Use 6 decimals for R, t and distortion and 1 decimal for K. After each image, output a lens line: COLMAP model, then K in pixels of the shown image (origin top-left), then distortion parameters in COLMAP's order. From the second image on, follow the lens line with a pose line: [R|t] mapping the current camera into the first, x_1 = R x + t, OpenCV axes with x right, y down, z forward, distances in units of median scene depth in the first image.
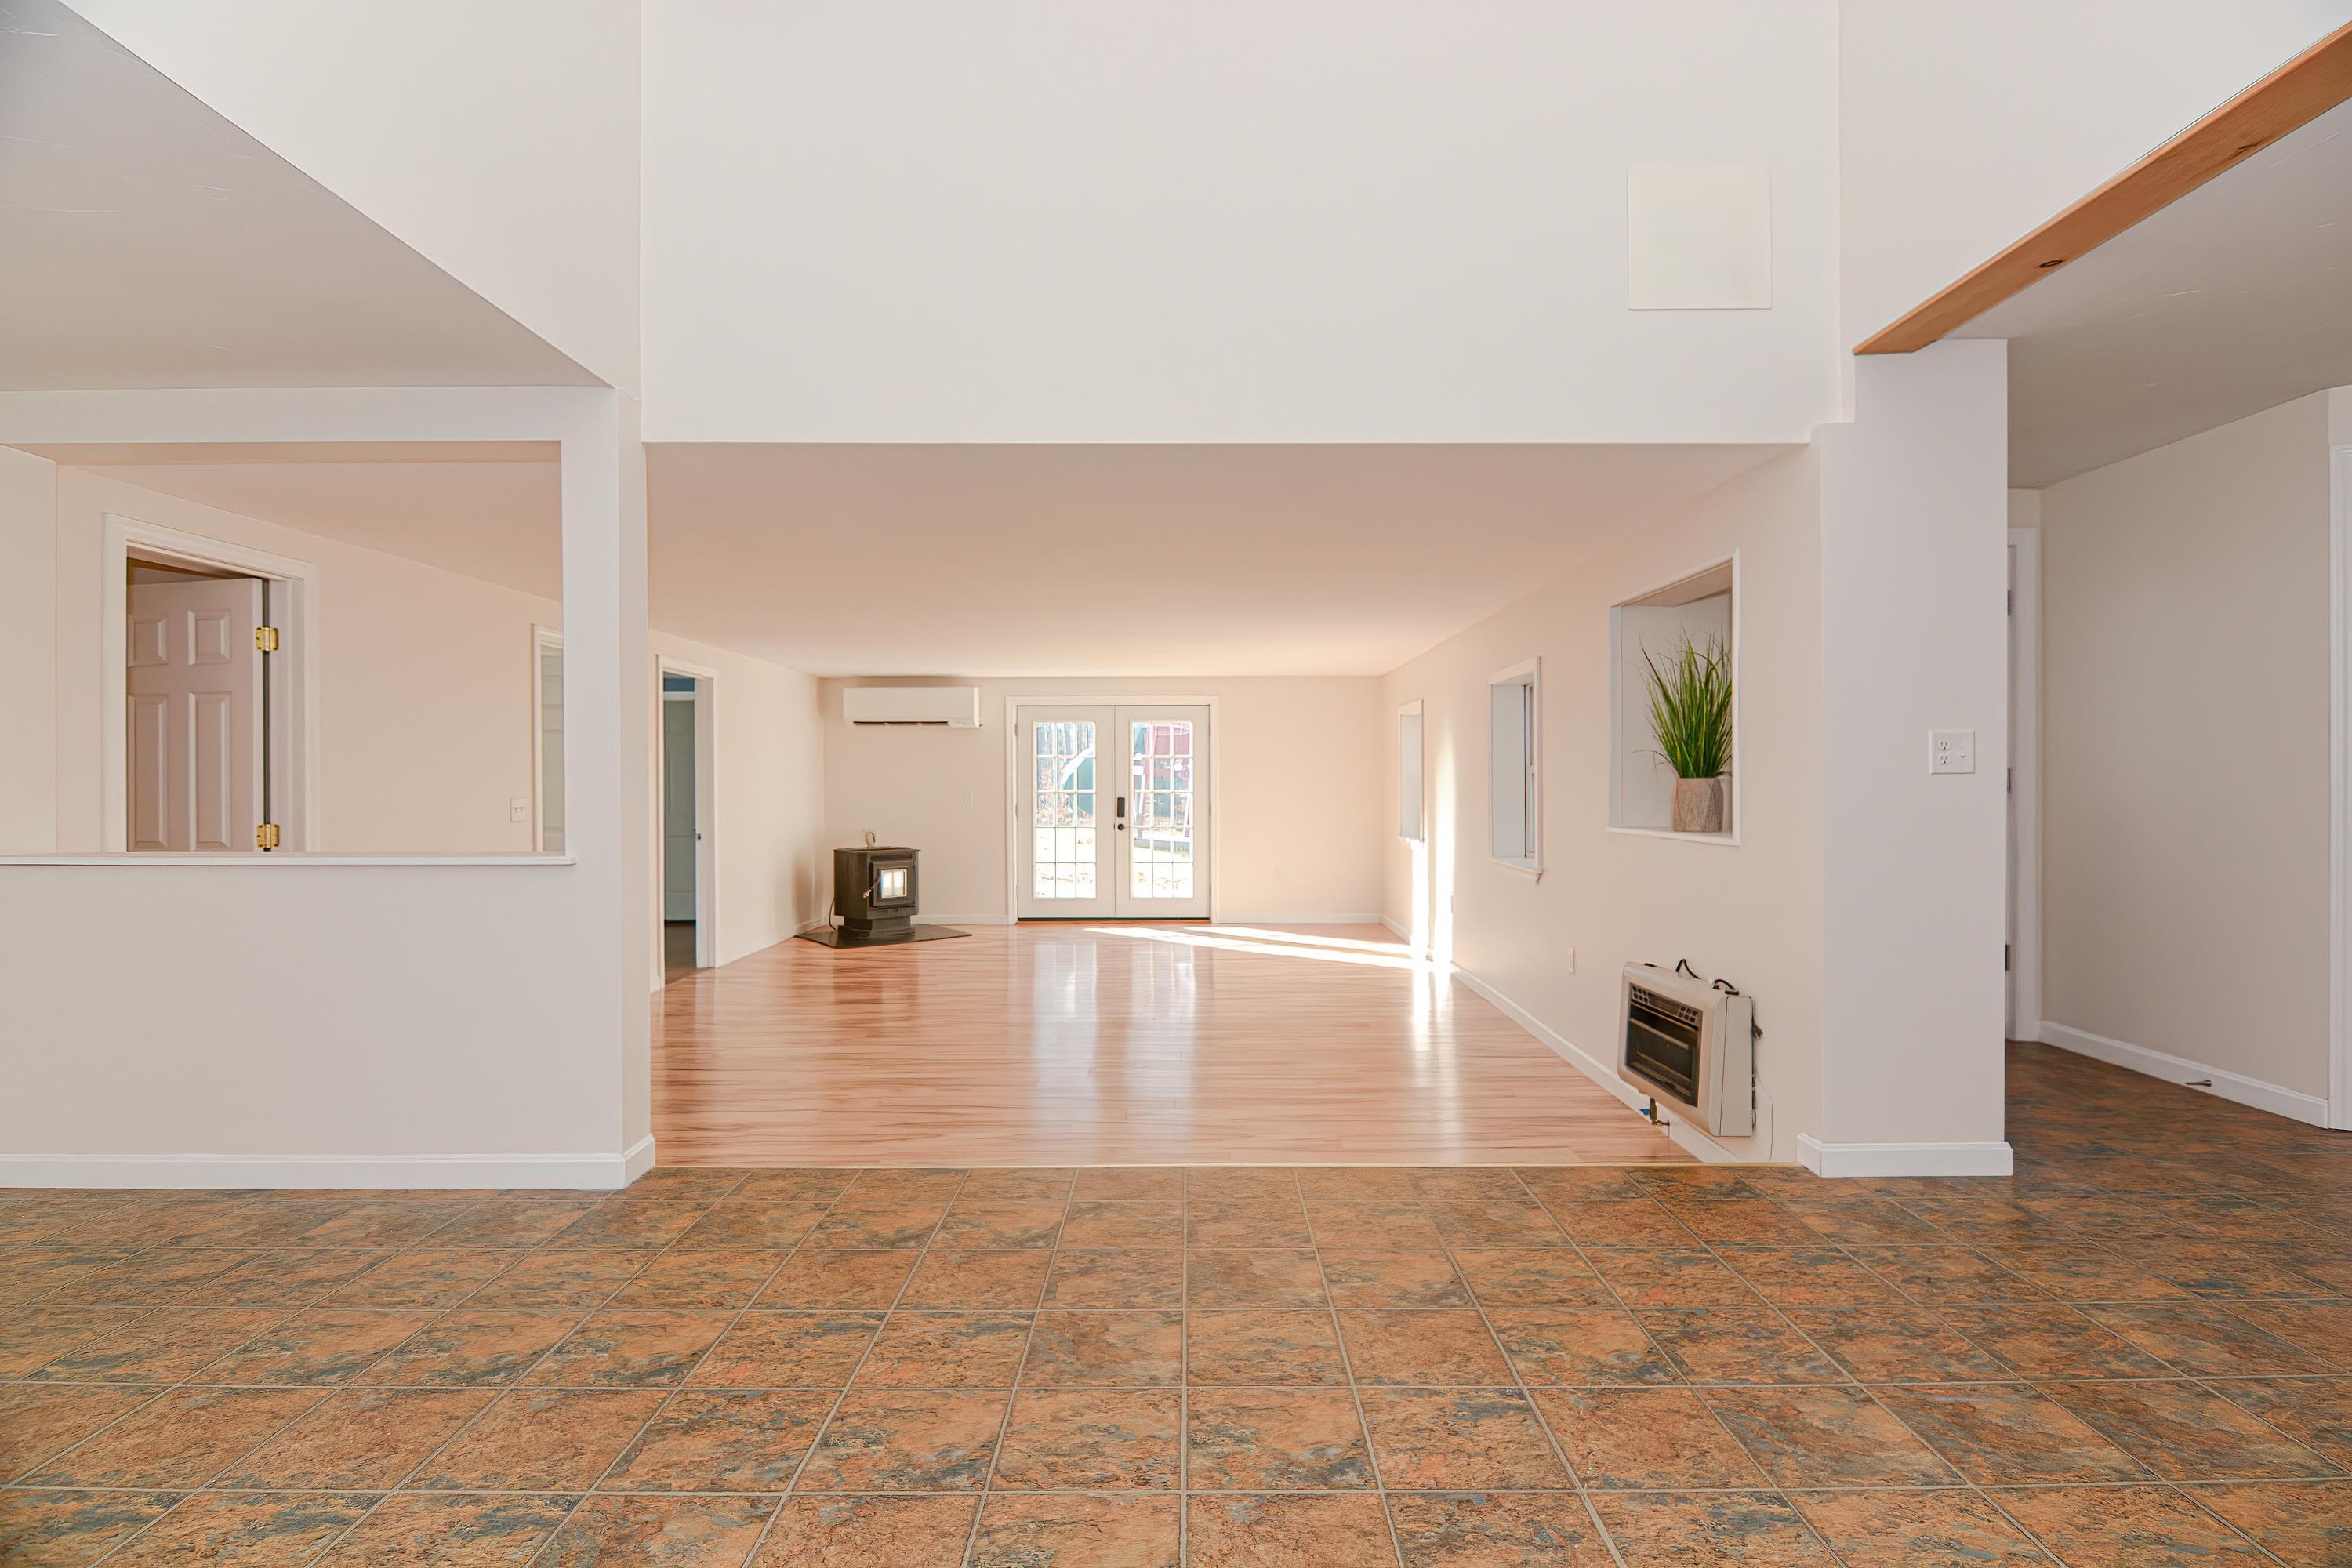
lens RADIAL K [[1144.0, 0, 1185.4], [0, 1144.0, 789.3], [0, 0, 1]] dist [0.000189, -0.006096]
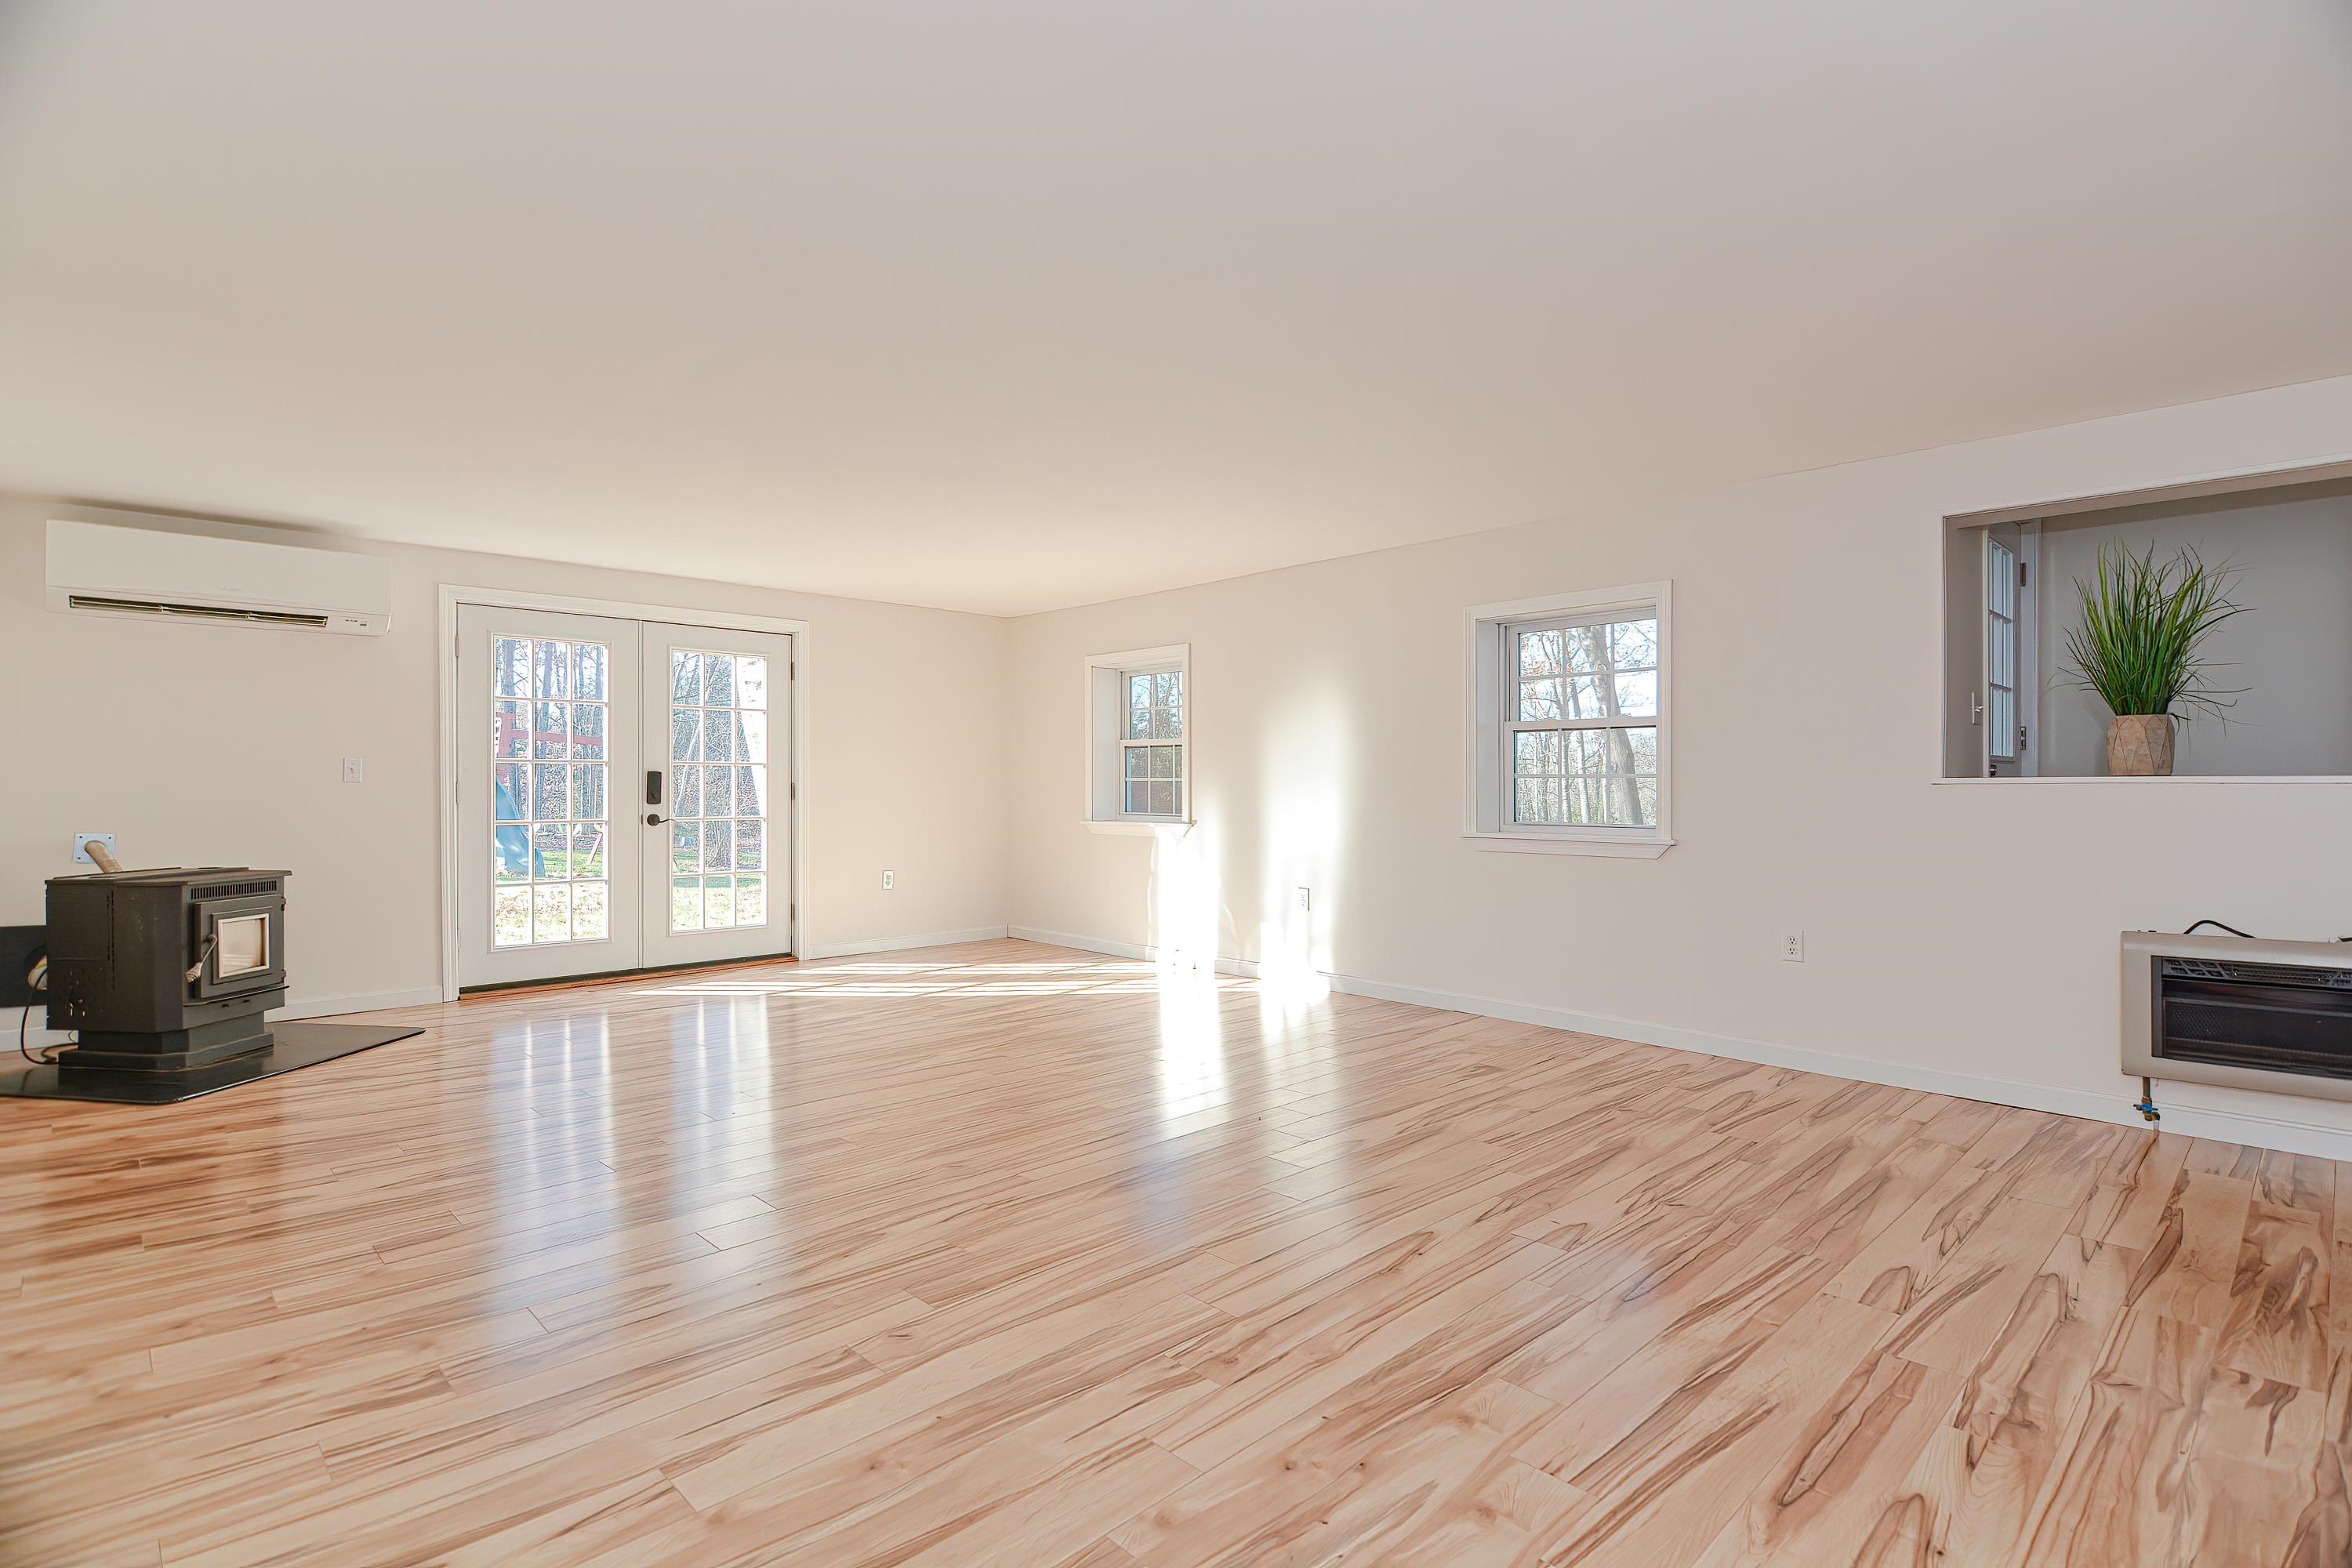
lens RADIAL K [[1144.0, 0, 1179.4], [0, 1144.0, 782.5], [0, 0, 1]] dist [0.000189, -0.006096]
pose [[0.714433, 0.004340, 0.699690, -0.285168], [0.003103, 0.999951, -0.009371, 0.019793], [-0.699697, 0.008866, 0.714385, 0.367357]]
